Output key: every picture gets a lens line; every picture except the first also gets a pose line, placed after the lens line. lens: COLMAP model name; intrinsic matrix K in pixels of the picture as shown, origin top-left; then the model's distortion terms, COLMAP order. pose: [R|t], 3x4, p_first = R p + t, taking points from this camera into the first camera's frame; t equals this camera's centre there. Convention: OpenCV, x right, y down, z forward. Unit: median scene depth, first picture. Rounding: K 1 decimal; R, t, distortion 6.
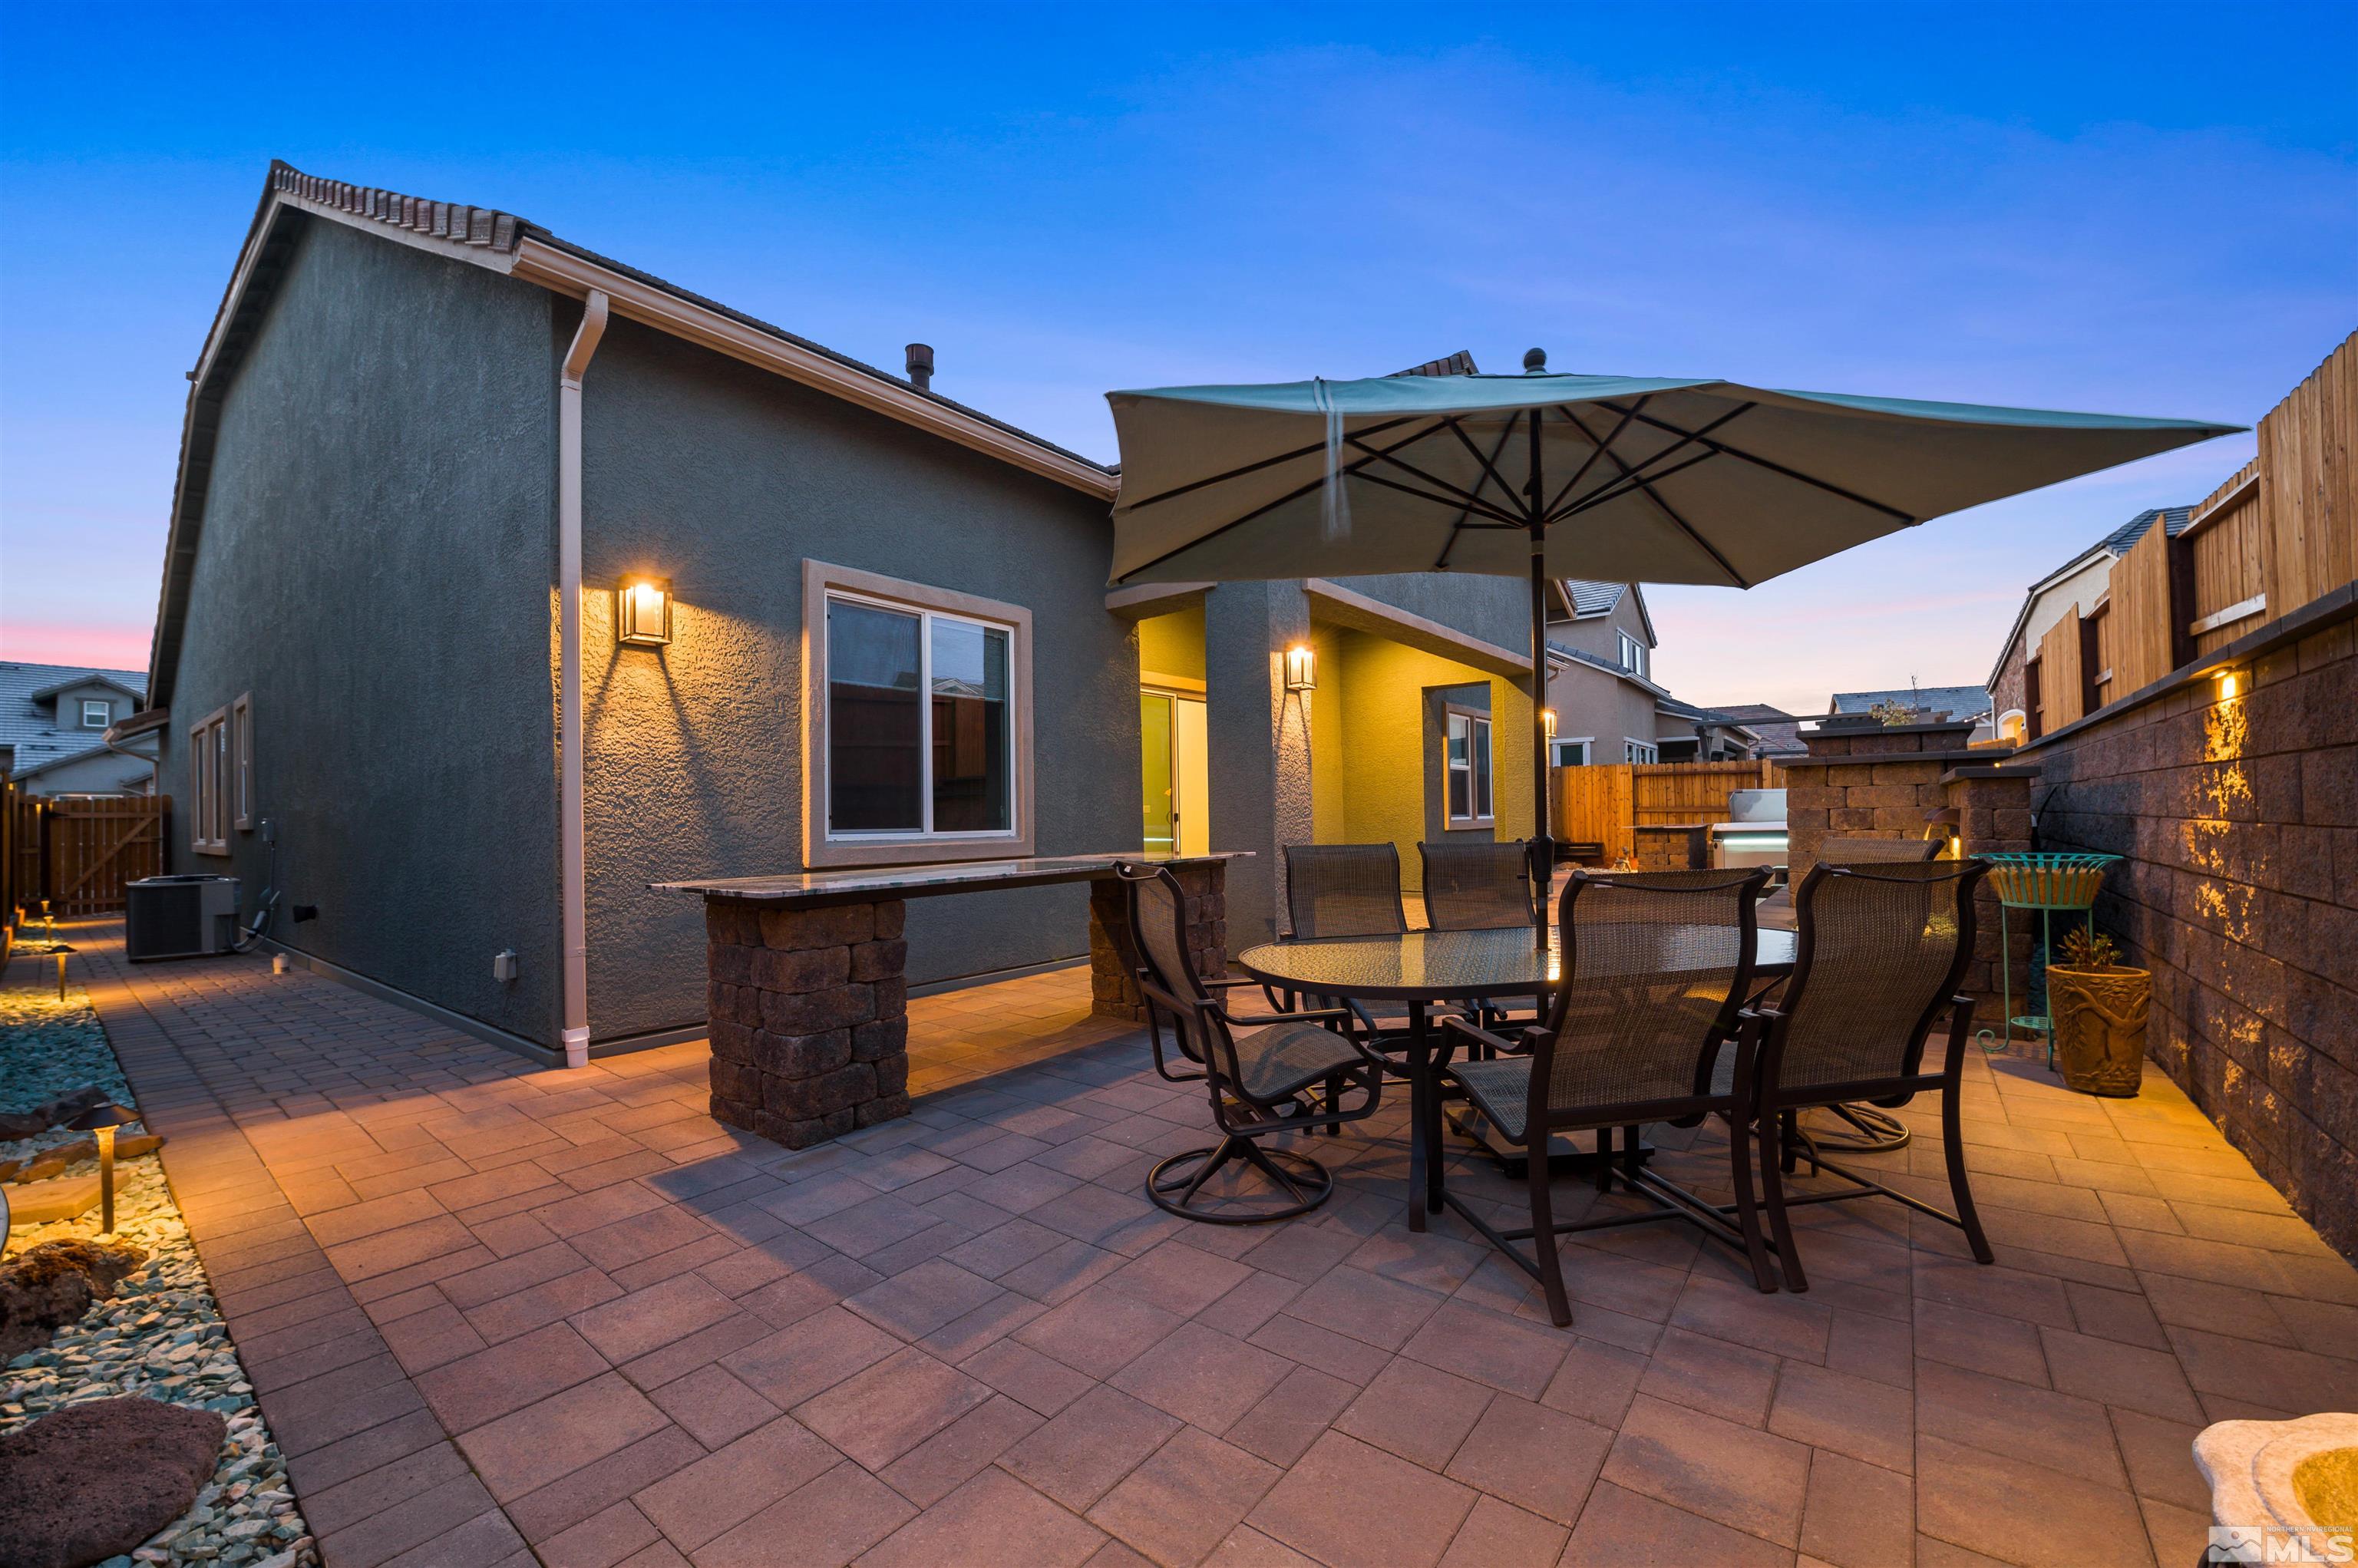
lens RADIAL K [[924.6, 0, 1188.0], [0, 924.6, 801.9], [0, 0, 1]] dist [0.007042, -0.000802]
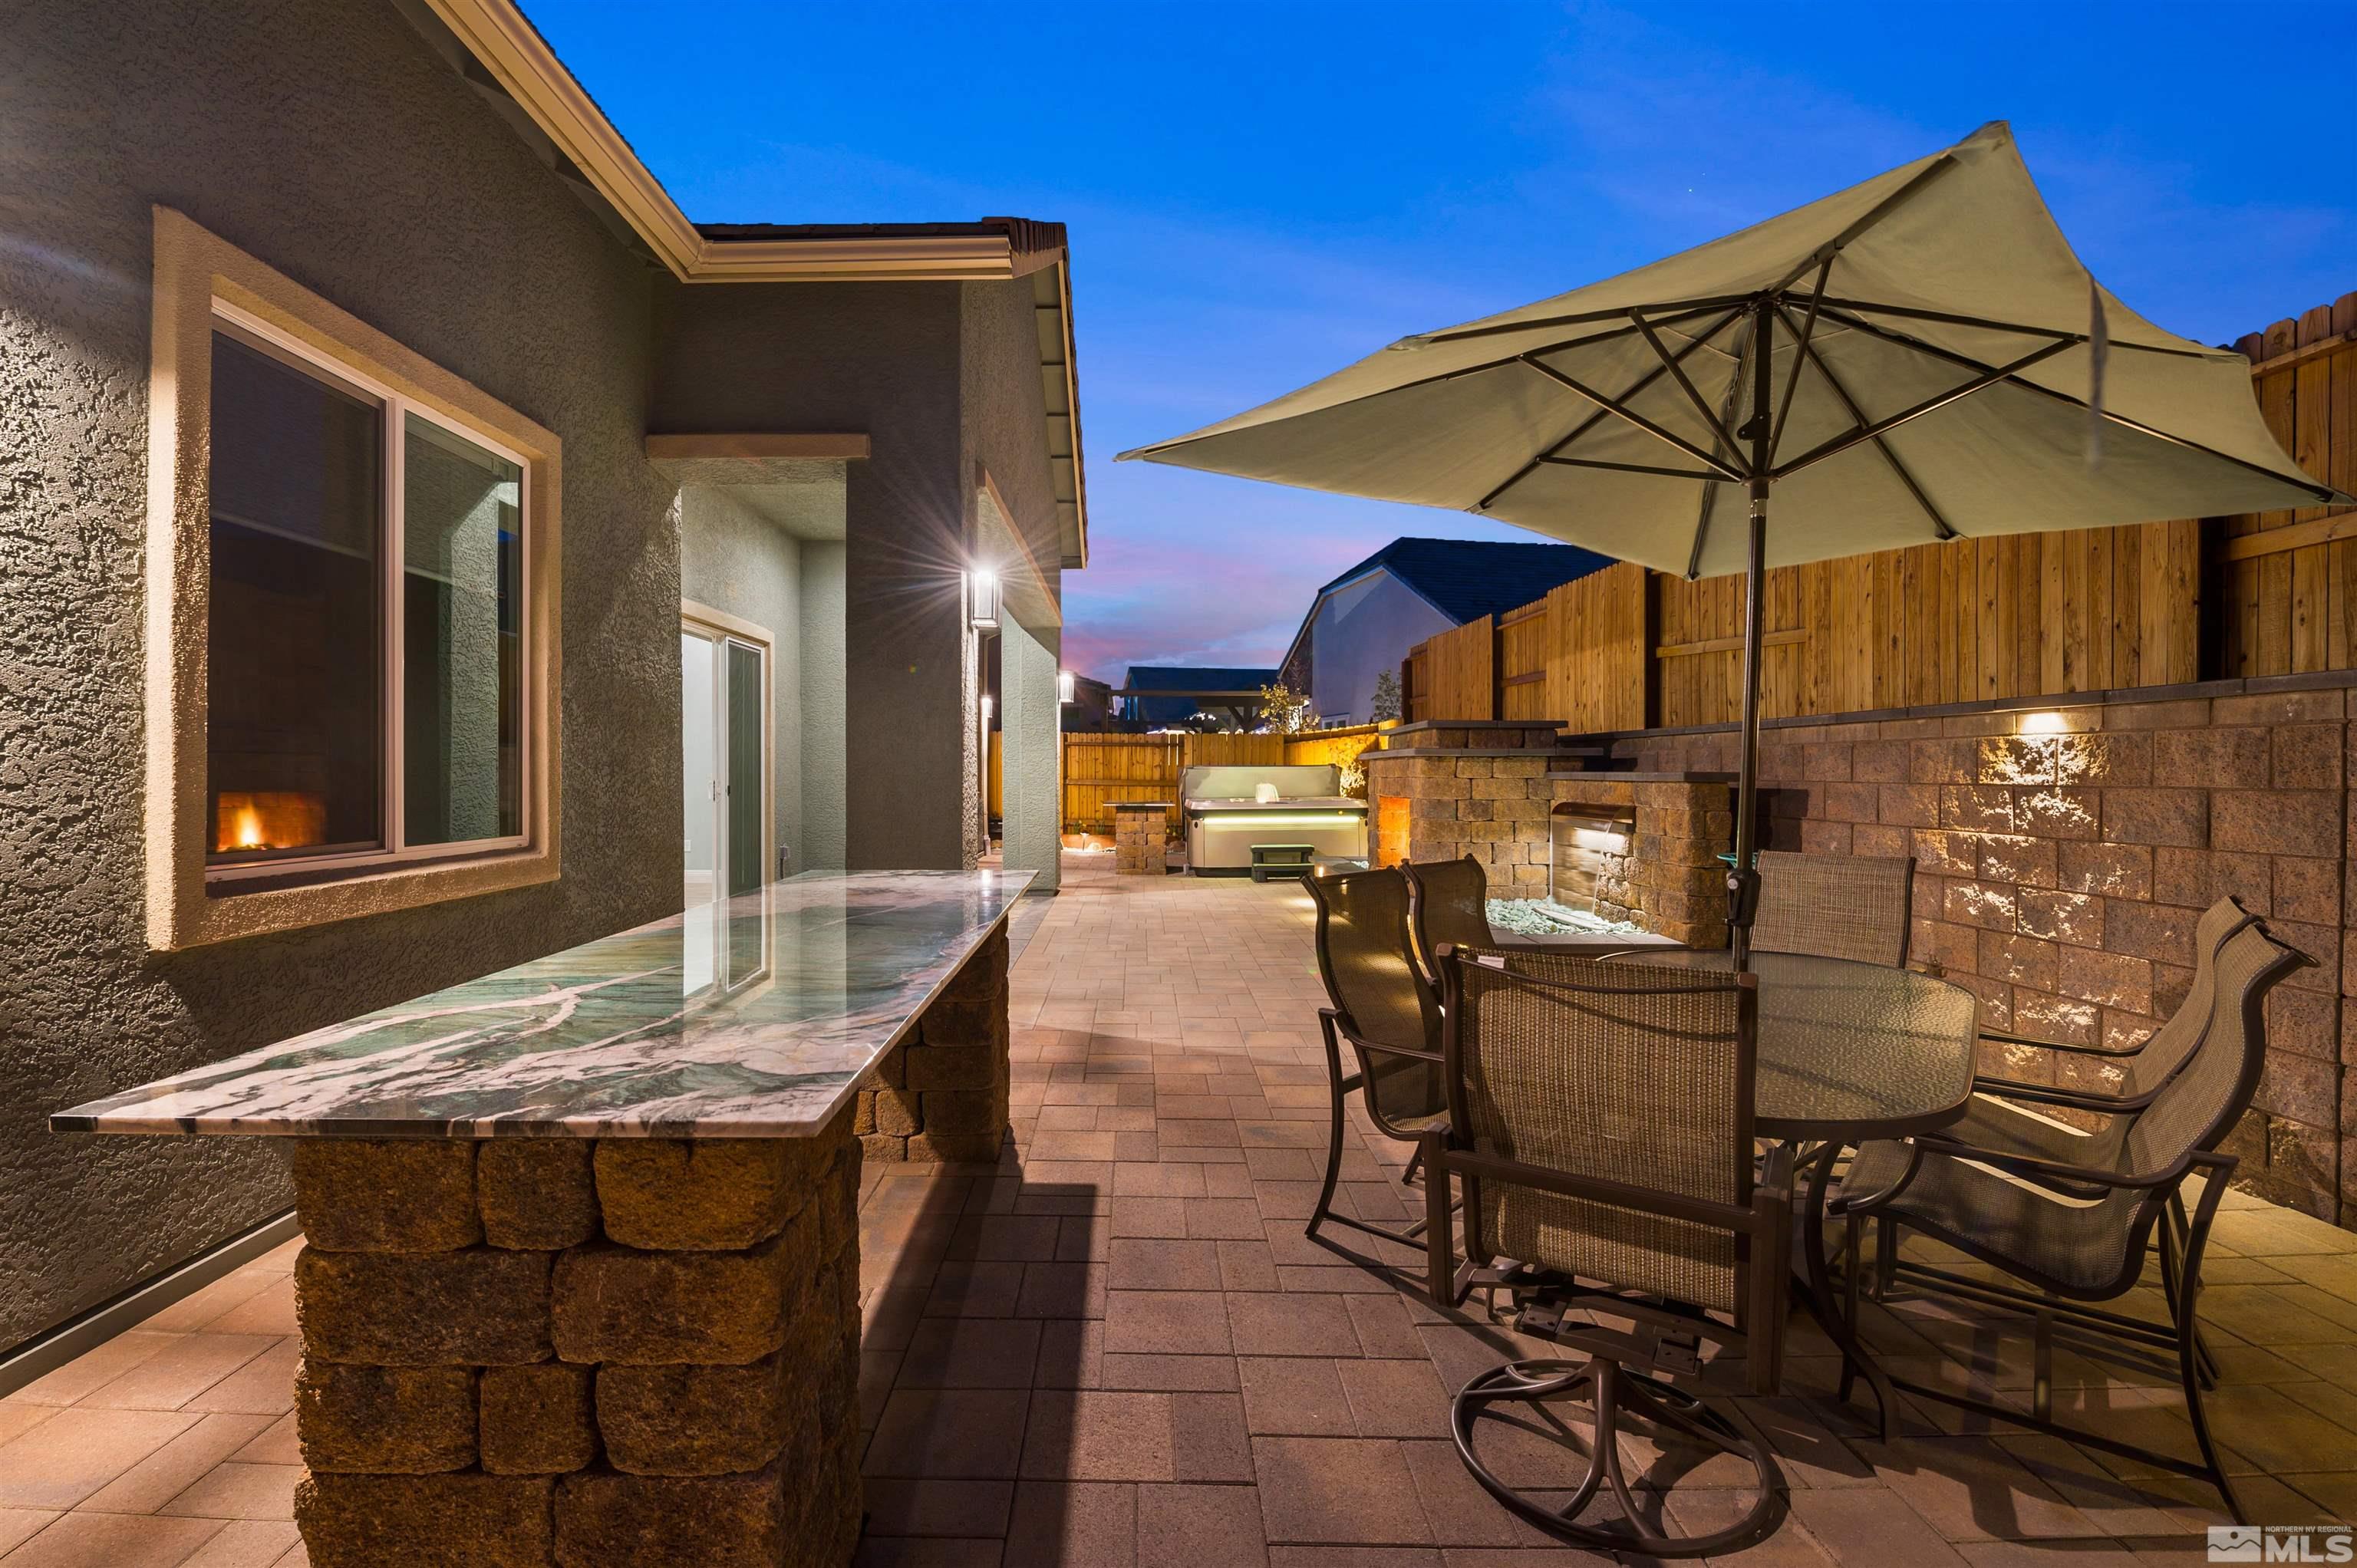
lens RADIAL K [[1101.6, 0, 1177.4], [0, 1101.6, 775.1], [0, 0, 1]] dist [0.004543, -0.000818]
pose [[0.785515, 0.015790, 0.618642, -0.337930], [-0.024191, 0.999694, 0.005200, -0.021541], [-0.618370, -0.019050, 0.785656, 0.315082]]
